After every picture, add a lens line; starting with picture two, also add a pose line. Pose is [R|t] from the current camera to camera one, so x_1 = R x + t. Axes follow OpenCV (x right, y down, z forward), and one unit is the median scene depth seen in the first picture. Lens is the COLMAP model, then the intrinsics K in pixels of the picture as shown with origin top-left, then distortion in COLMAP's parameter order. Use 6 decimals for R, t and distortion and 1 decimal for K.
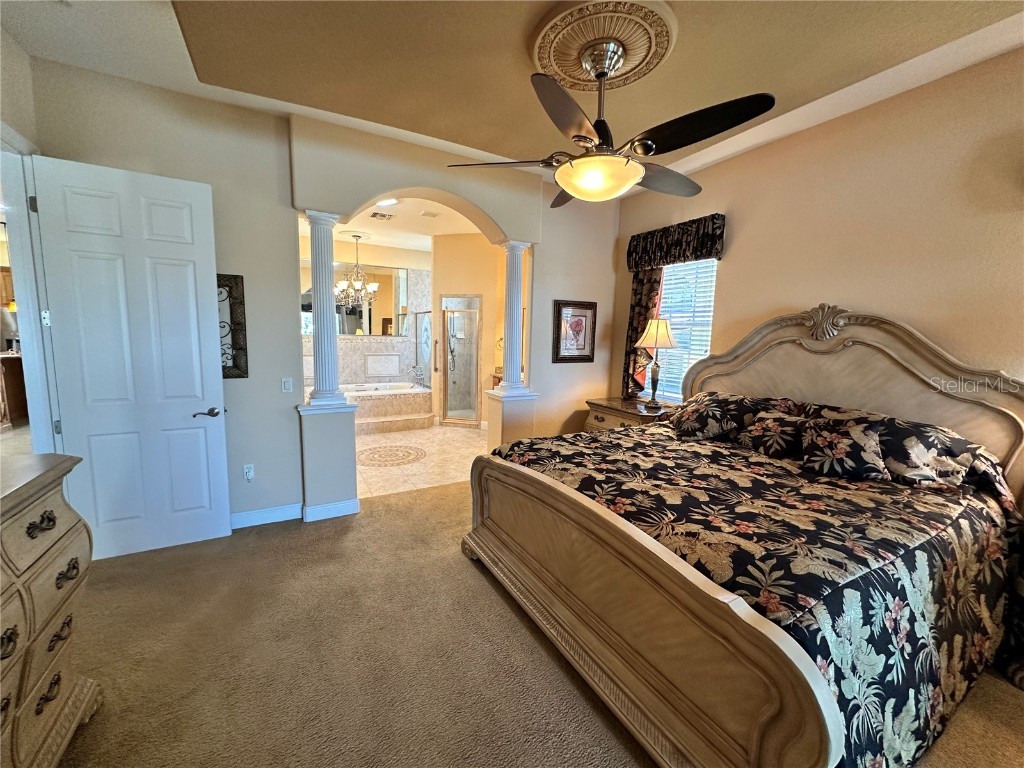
lens RADIAL K [[418.5, 0, 514.9], [0, 418.5, 384.1], [0, 0, 1]] dist [-0.001128, 0.000438]
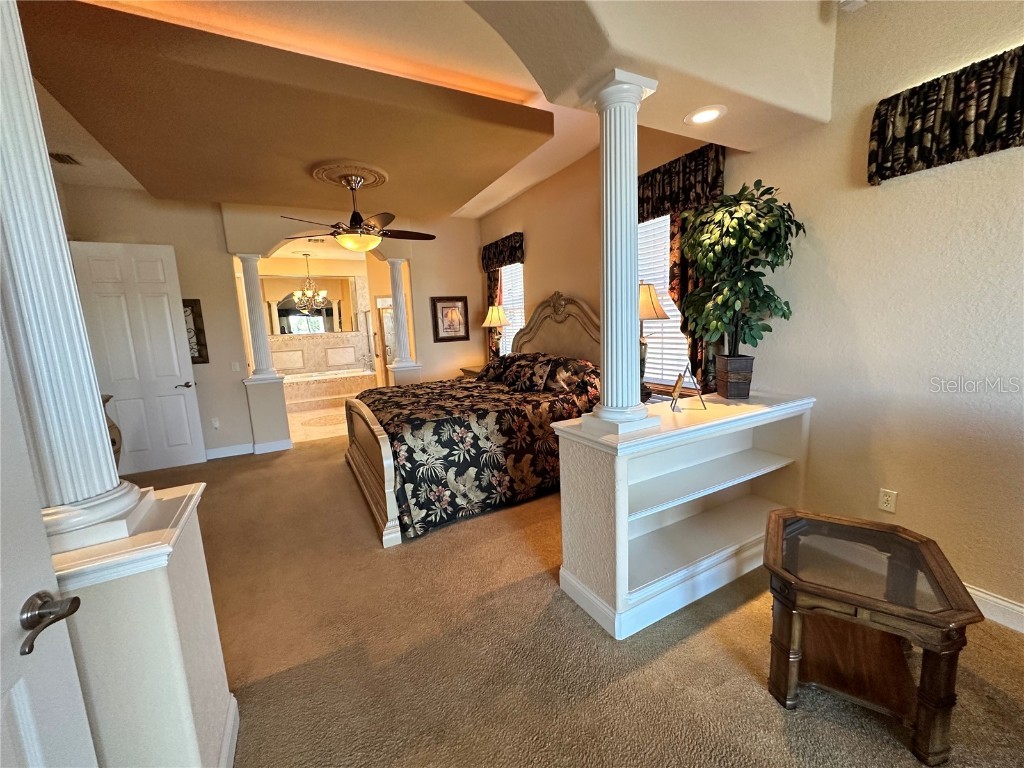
lens RADIAL K [[418.5, 0, 512.2], [0, 418.5, 385.3], [0, 0, 1]] dist [-0.001128, 0.000438]
pose [[0.997465, -0.065098, -0.028739, 0.525203], [0.065888, 0.997449, 0.027468, 0.096760], [0.026877, -0.029292, 0.999209, -0.531736]]
